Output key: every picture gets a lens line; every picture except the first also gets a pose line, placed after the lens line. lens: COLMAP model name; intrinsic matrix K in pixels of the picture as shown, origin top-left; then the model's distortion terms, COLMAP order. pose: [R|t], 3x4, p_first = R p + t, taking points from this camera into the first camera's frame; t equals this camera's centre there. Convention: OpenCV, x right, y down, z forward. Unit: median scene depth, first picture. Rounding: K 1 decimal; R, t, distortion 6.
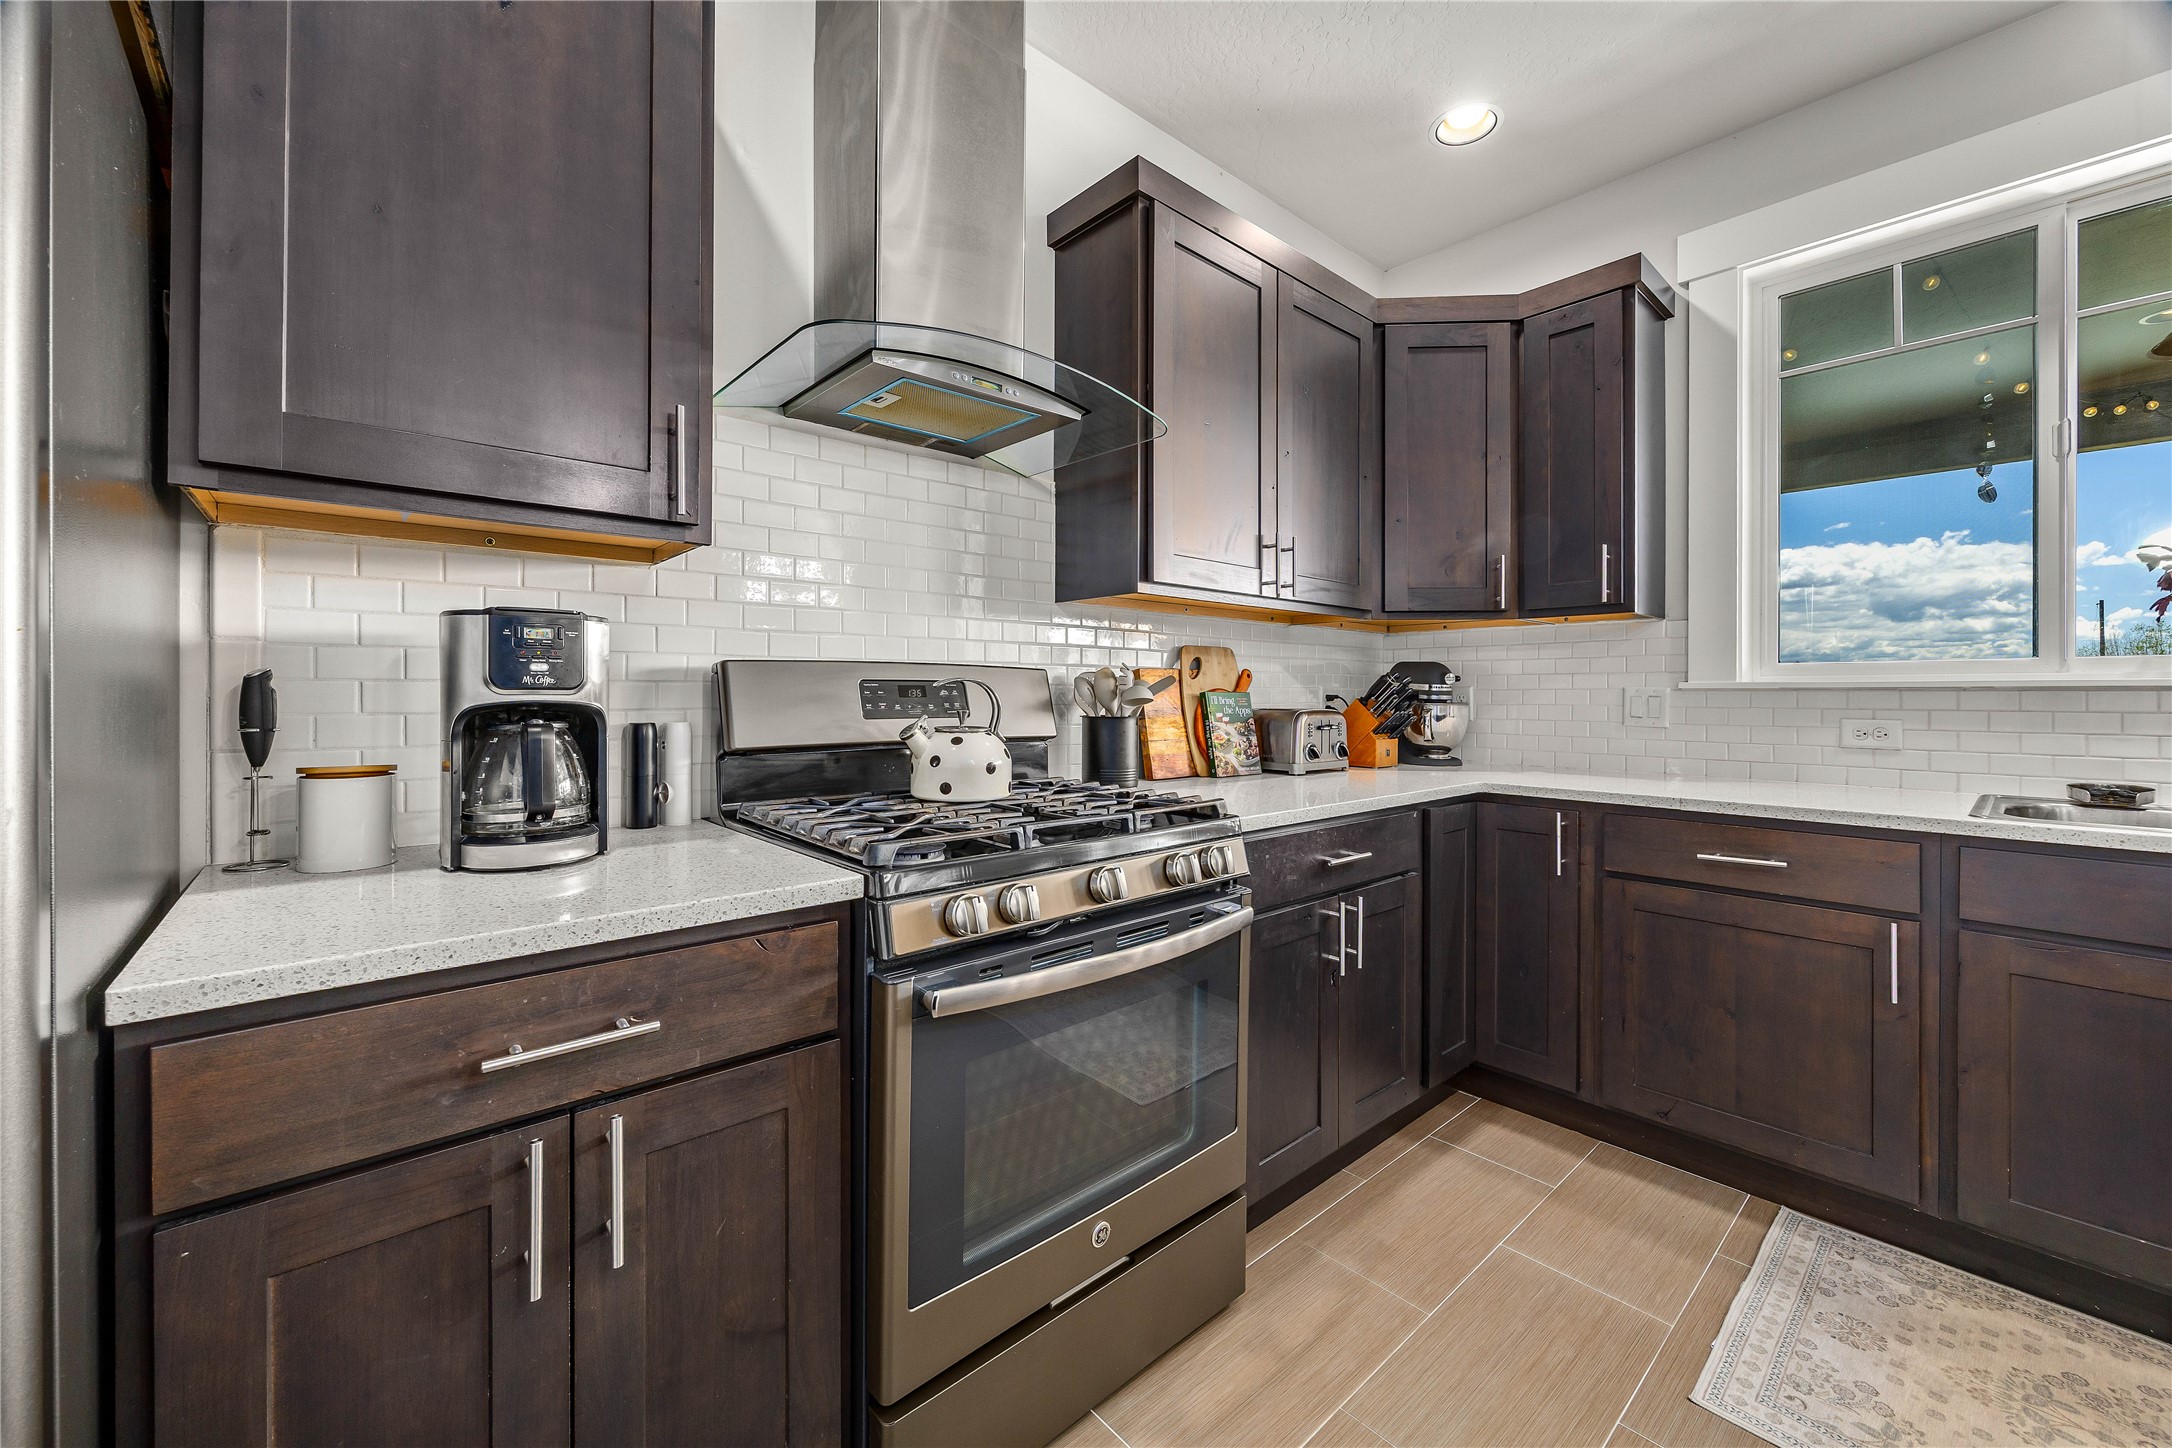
lens RADIAL K [[848.3, 0, 1090.9], [0, 848.3, 685.8], [0, 0, 1]] dist [-0.006008, 0.001256]
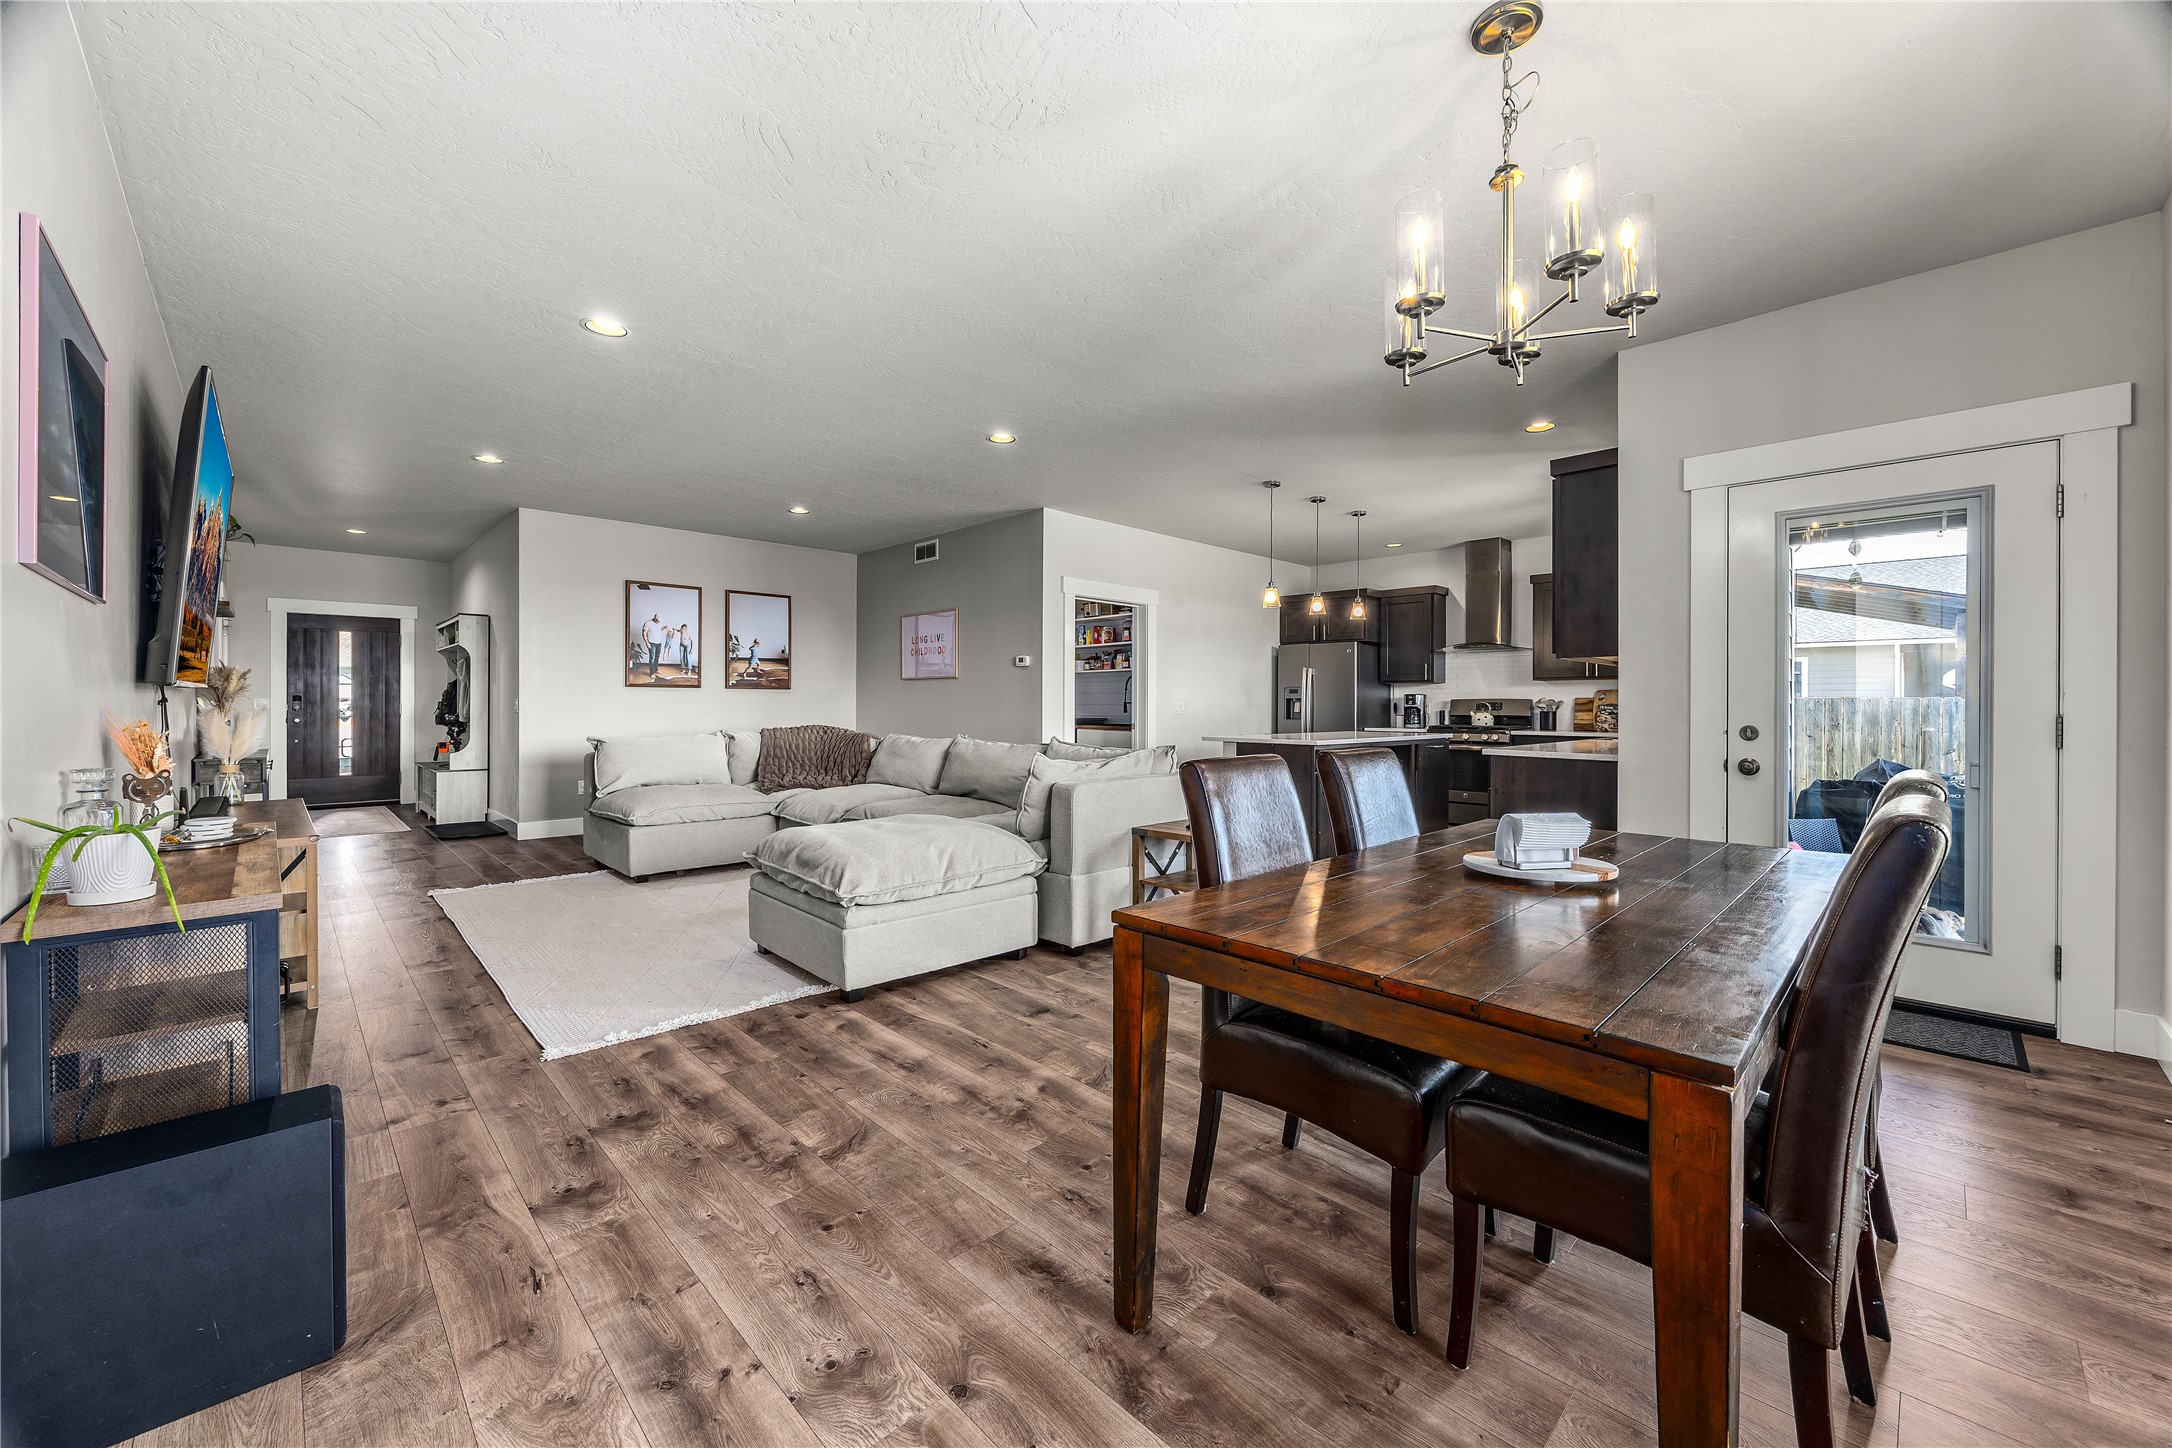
lens RADIAL K [[848.3, 0, 1081.9], [0, 848.3, 709.2], [0, 0, 1]] dist [-0.006008, 0.001256]
pose [[0.042544, 0.001196, -0.999094, 4.463659], [0.007217, 0.999973, 0.001504, 0.007983], [0.999069, -0.007274, 0.042534, -1.482657]]
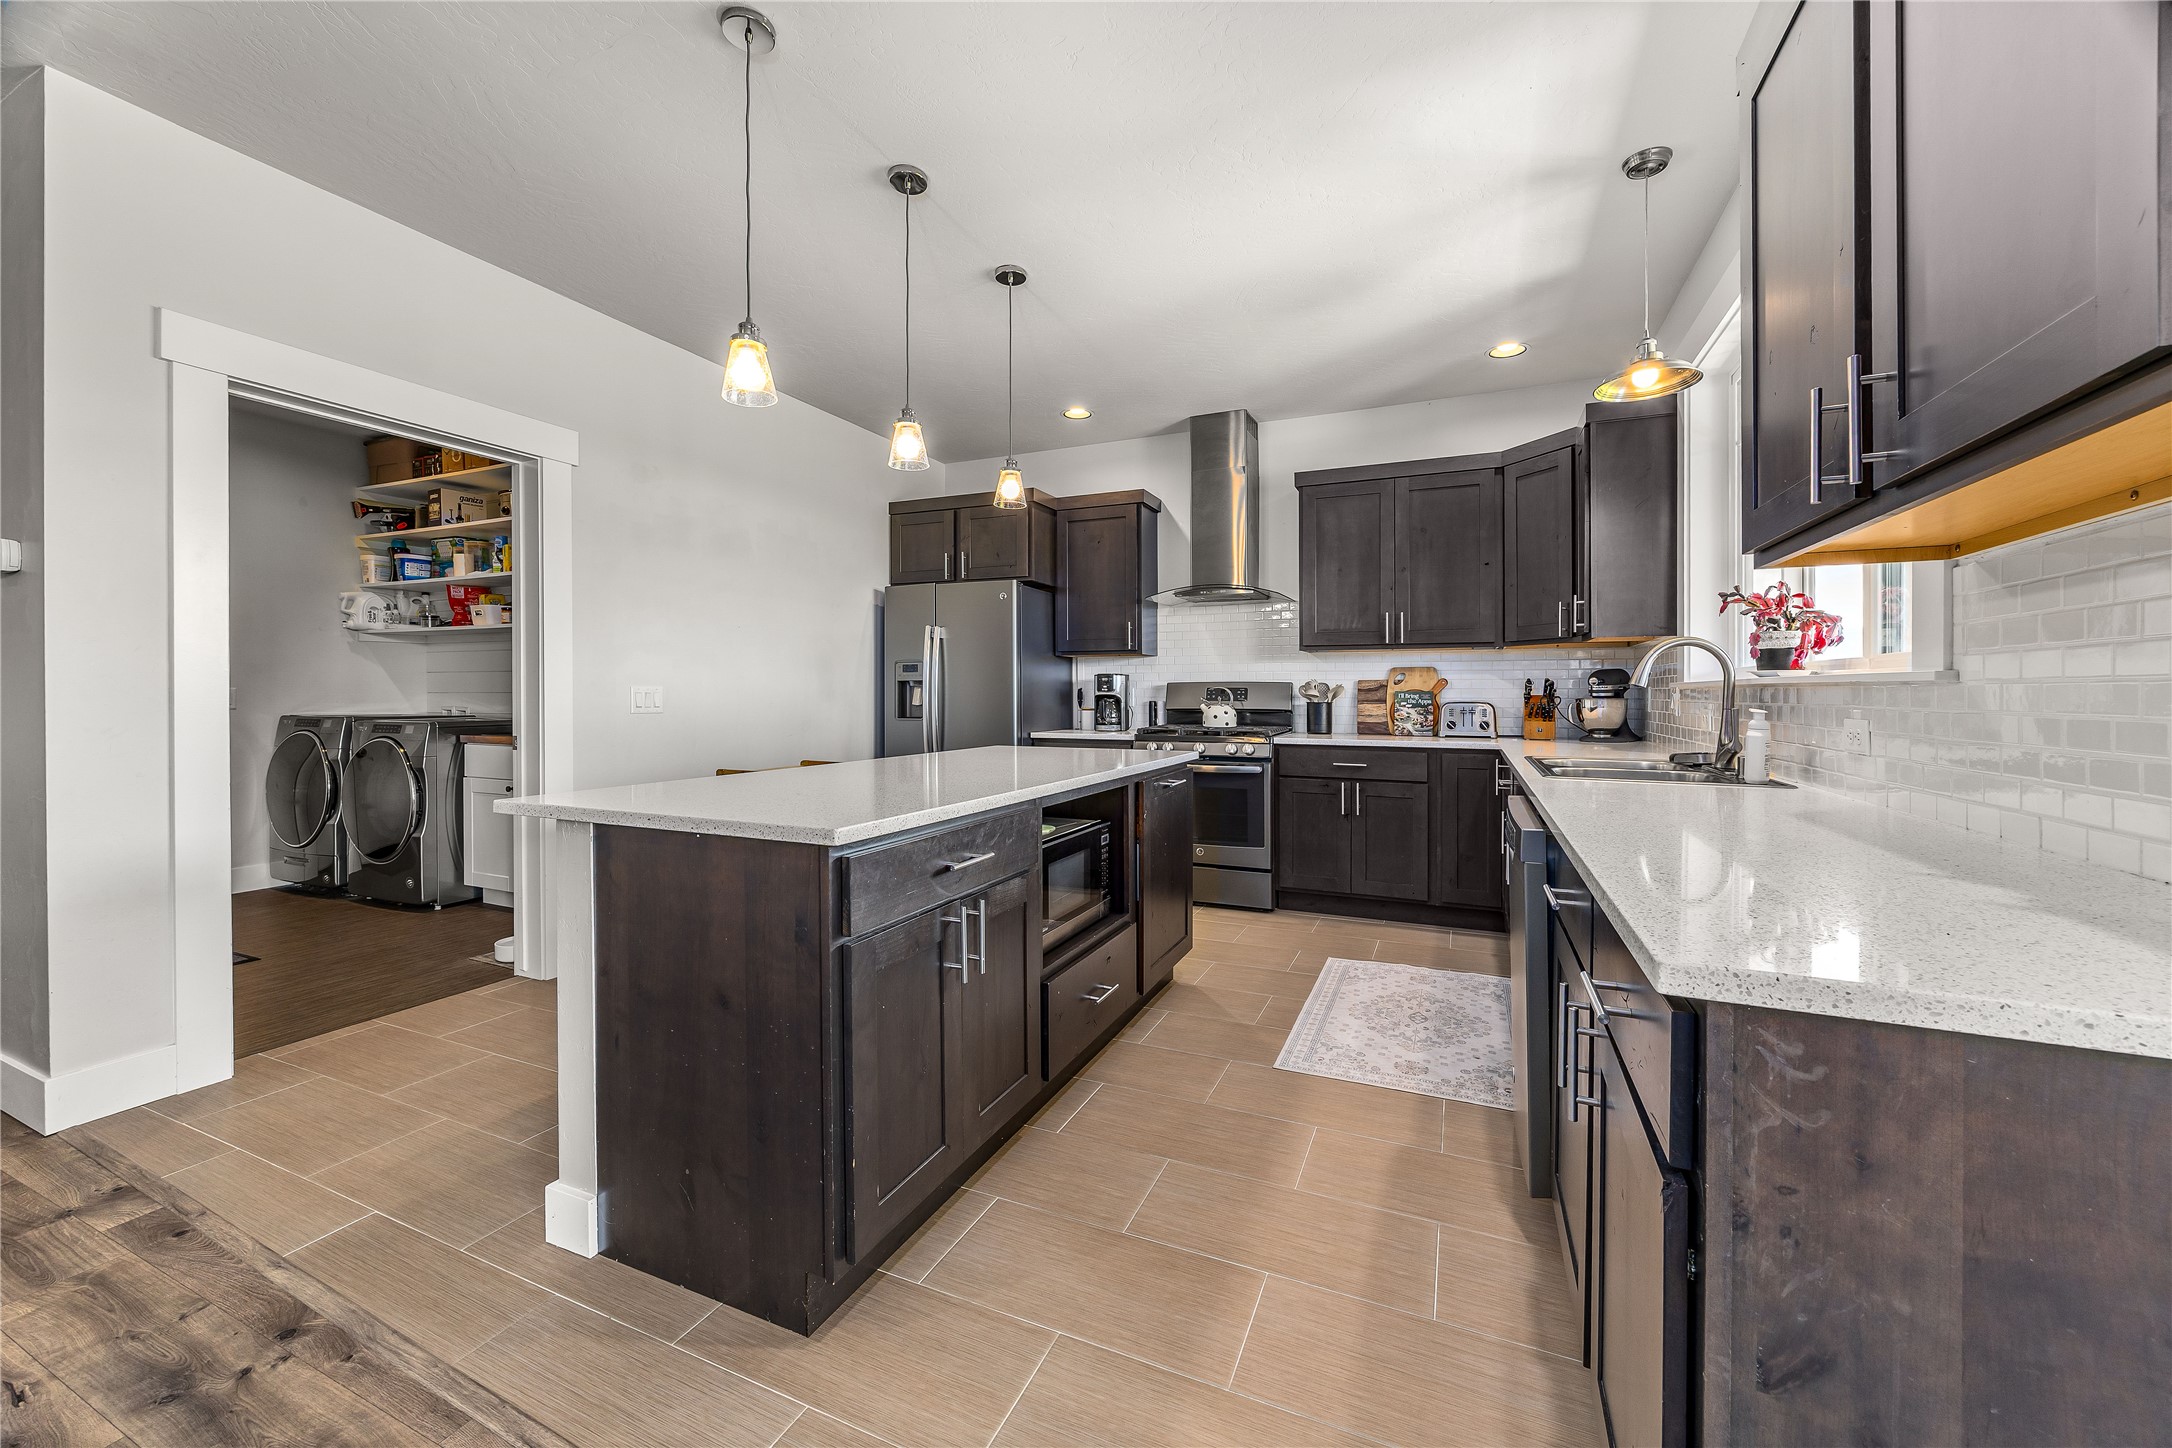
lens RADIAL K [[848.3, 0, 1083.2], [0, 848.3, 691.9], [0, 0, 1]] dist [-0.006008, 0.001256]
pose [[0.413686, -0.003059, -0.910415, 2.226209], [0.009459, 0.999955, 0.000938, -0.000564], [0.910371, -0.009000, 0.413696, -0.629703]]
